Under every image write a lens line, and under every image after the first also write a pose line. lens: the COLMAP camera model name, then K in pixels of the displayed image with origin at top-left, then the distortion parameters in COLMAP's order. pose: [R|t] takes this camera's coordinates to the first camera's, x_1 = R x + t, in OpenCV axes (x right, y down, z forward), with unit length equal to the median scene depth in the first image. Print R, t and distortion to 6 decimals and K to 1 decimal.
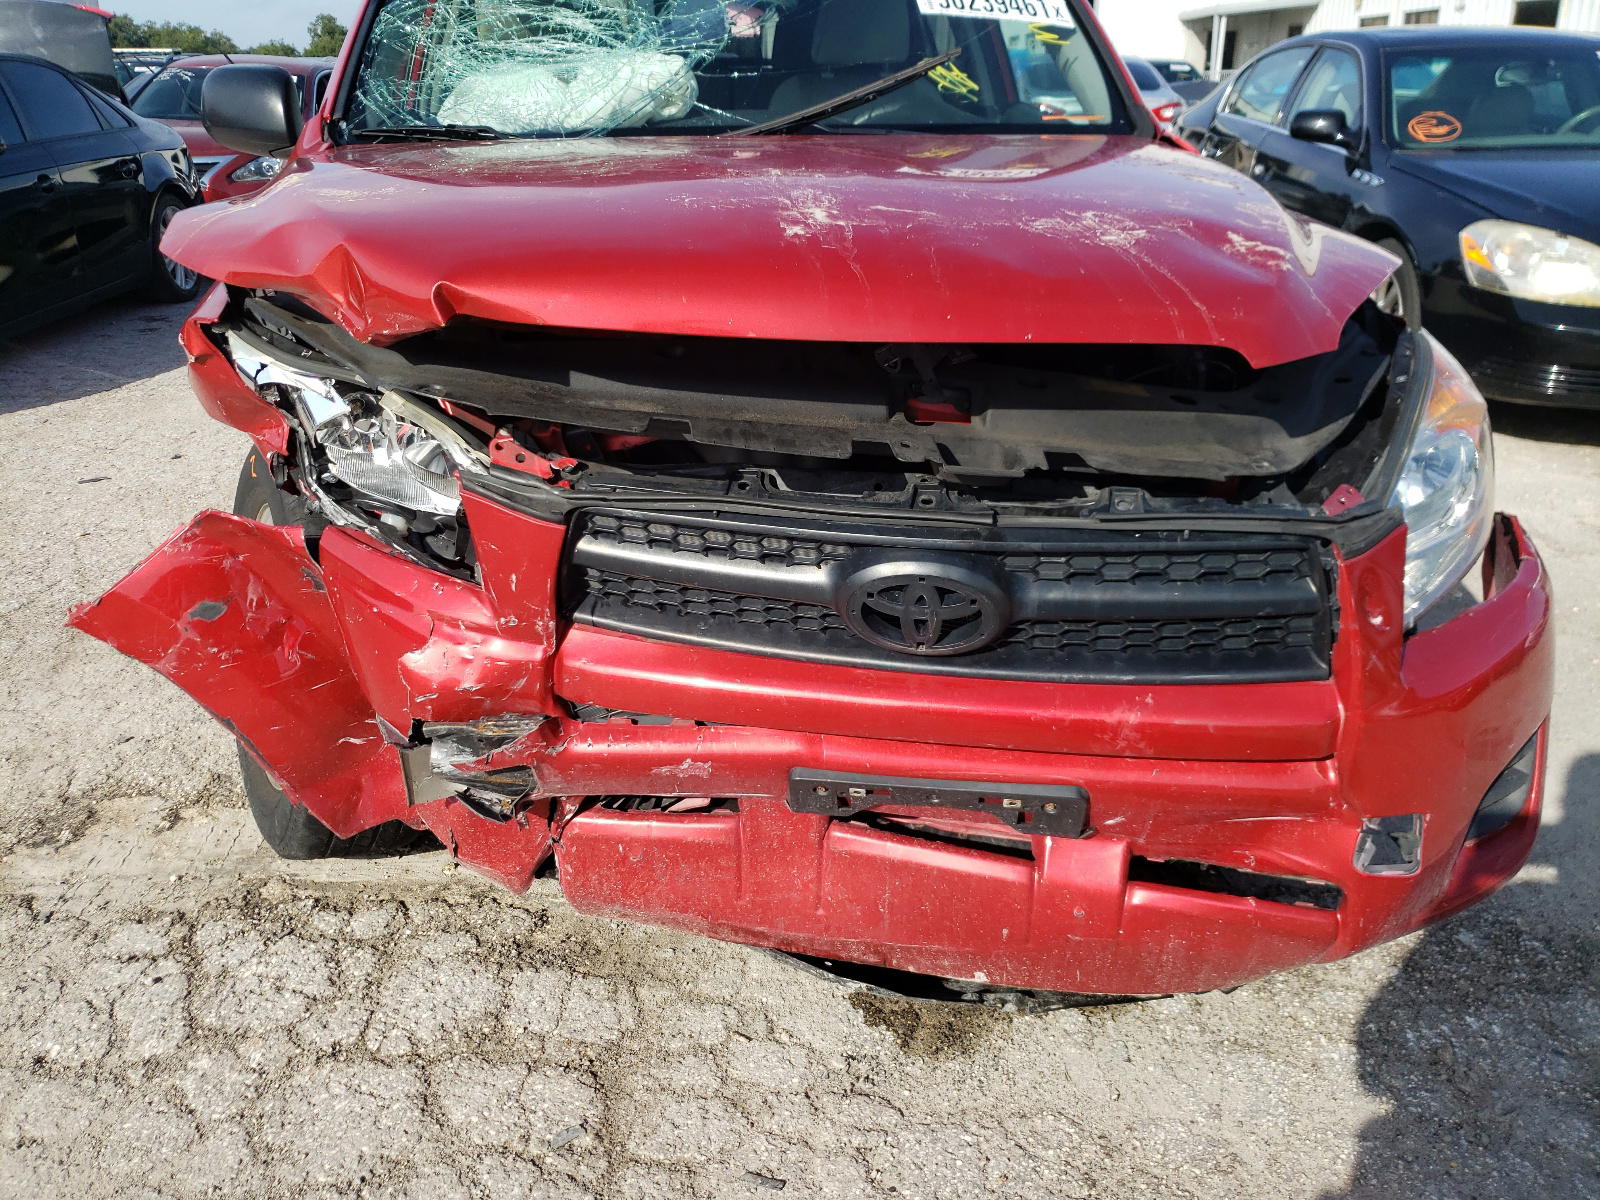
lens RADIAL K [[1399.1, 0, 800.0], [0, 1399.1, 600.0], [0, 0, 1]] dist [-0.039780, 0.001072]
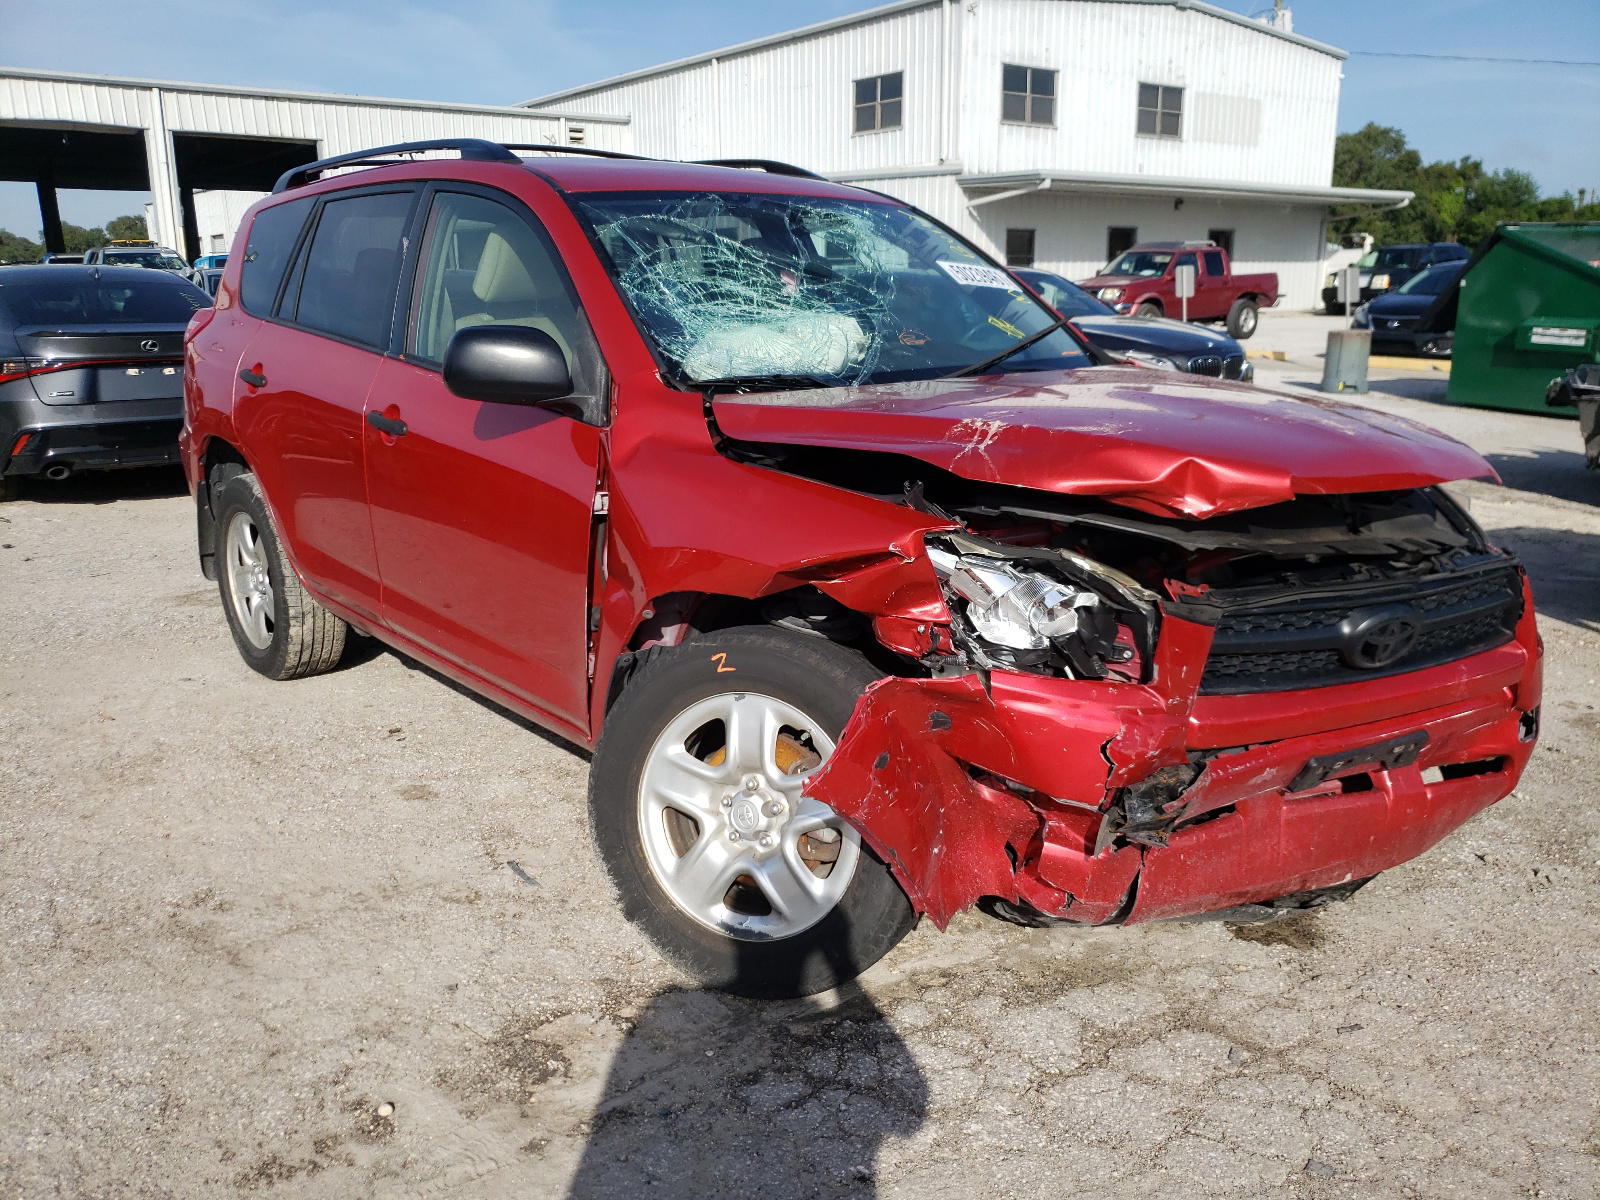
lens RADIAL K [[1399.1, 0, 800.0], [0, 1399.1, 600.0], [0, 0, 1]] dist [-0.039780, 0.001072]
pose [[0.780441, -0.126892, 0.612218, -1.250552], [0.214303, 0.974163, -0.071278, -0.061194], [-0.587356, 0.186829, 0.787470, 0.049968]]
